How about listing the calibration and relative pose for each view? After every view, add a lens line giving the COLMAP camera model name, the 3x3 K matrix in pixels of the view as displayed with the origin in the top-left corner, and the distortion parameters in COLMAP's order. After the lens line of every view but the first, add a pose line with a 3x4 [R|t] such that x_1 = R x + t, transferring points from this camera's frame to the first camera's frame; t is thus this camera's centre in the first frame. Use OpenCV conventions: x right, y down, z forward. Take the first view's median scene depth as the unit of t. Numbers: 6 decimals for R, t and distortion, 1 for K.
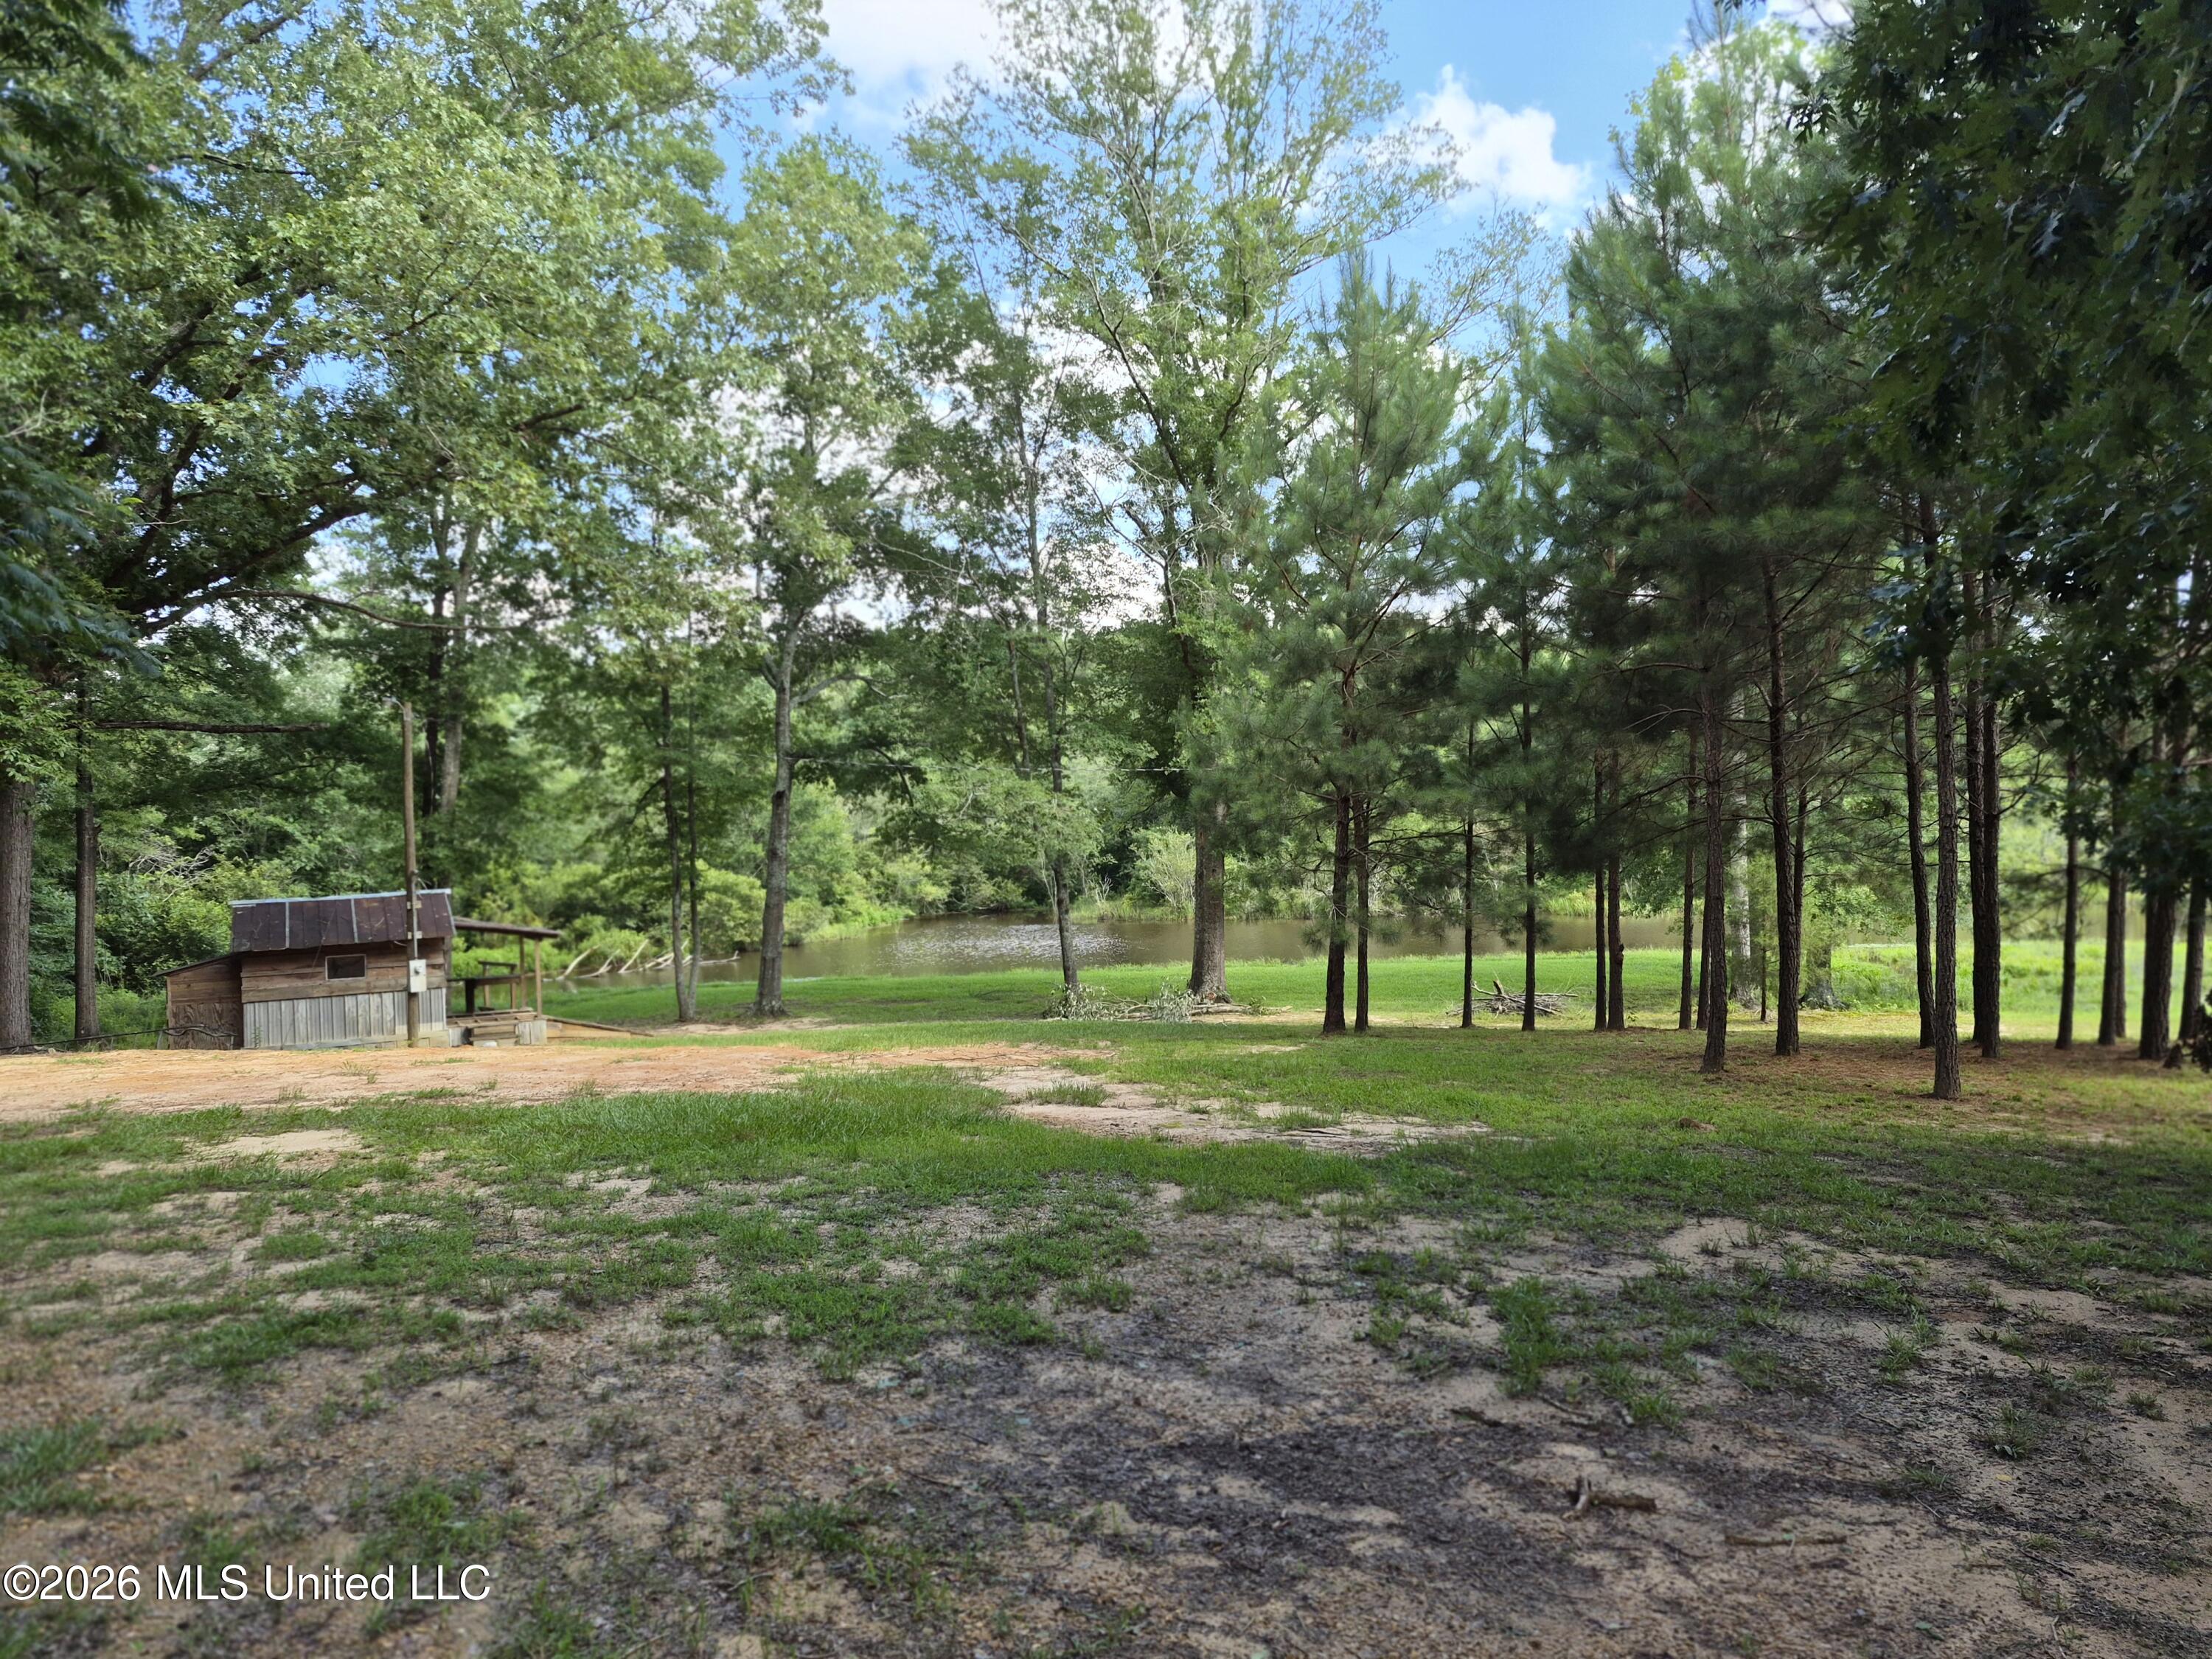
lens RADIAL K [[1464.1, 0, 1167.4], [0, 1464.1, 820.1], [0, 0, 1]] dist [0.035764, -0.069721]
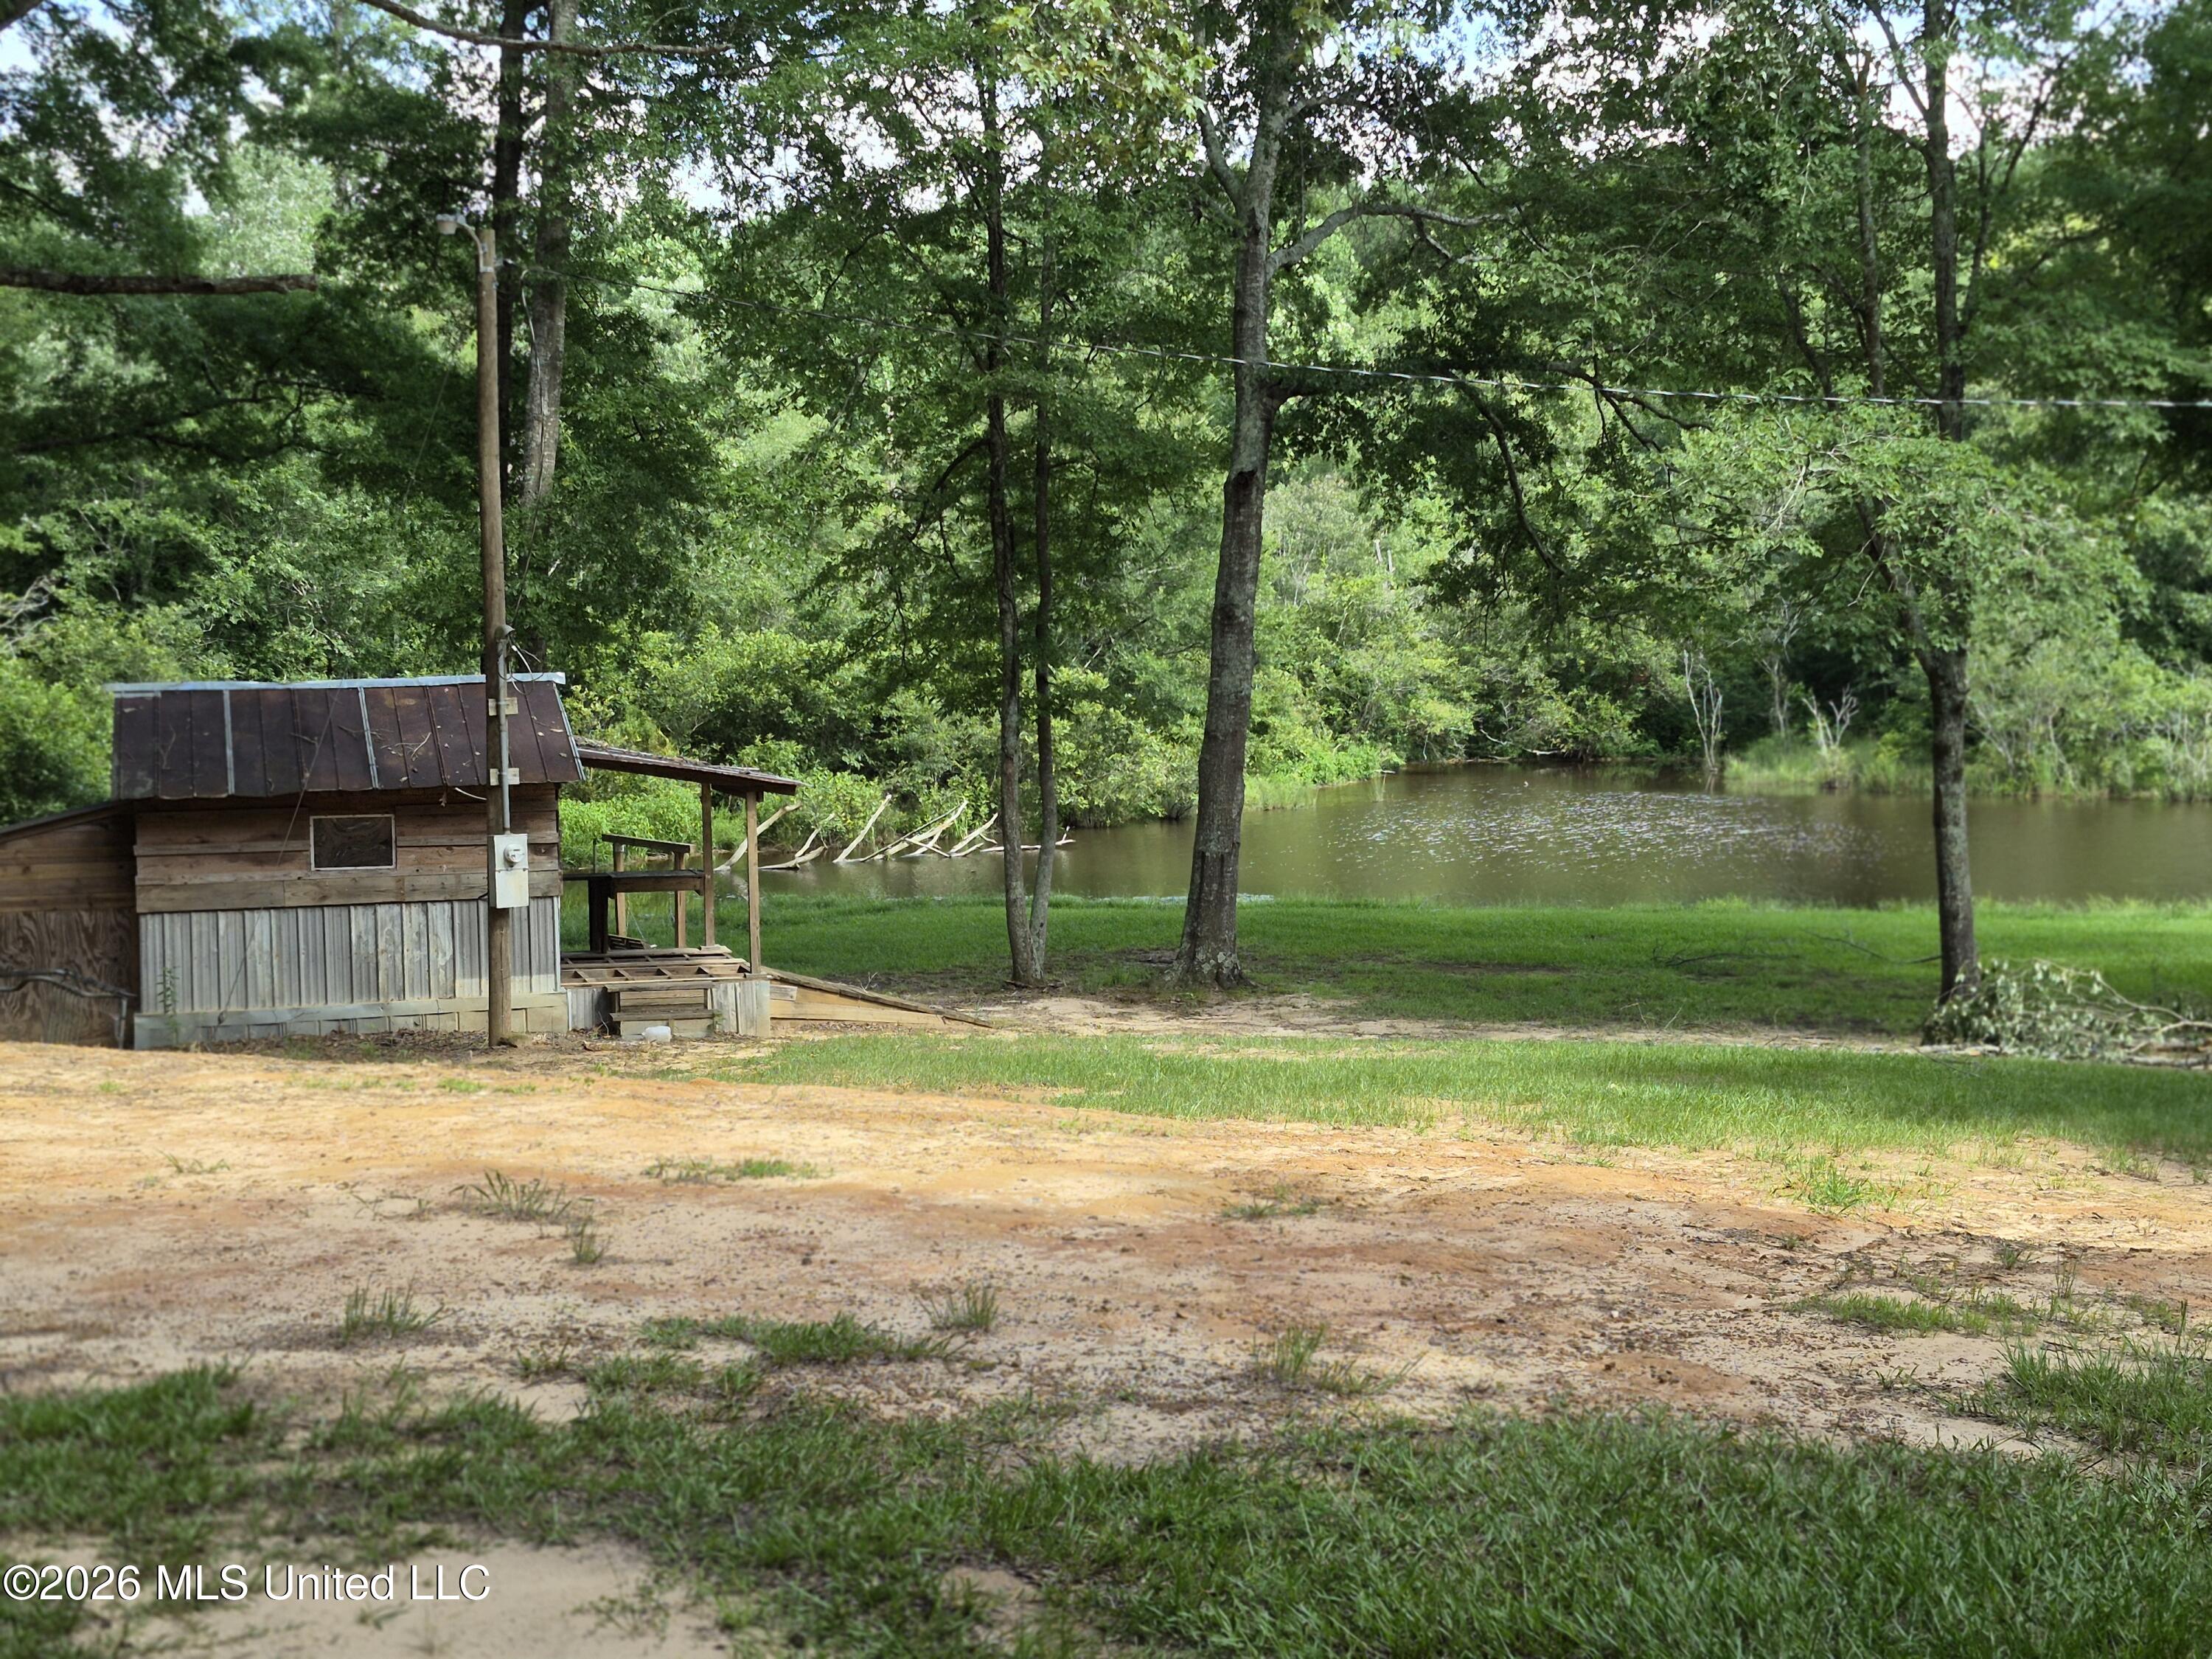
lens RADIAL K [[2963.9, 0, 1106.0], [0, 2963.9, 829.5], [0, 0, 1]] dist [0.199200, -0.450763]
pose [[0.971204, 0.042676, -0.234396, -0.086628], [-0.022212, 0.995760, 0.089263, 0.007380], [0.237212, -0.081486, 0.968034, 0.123403]]
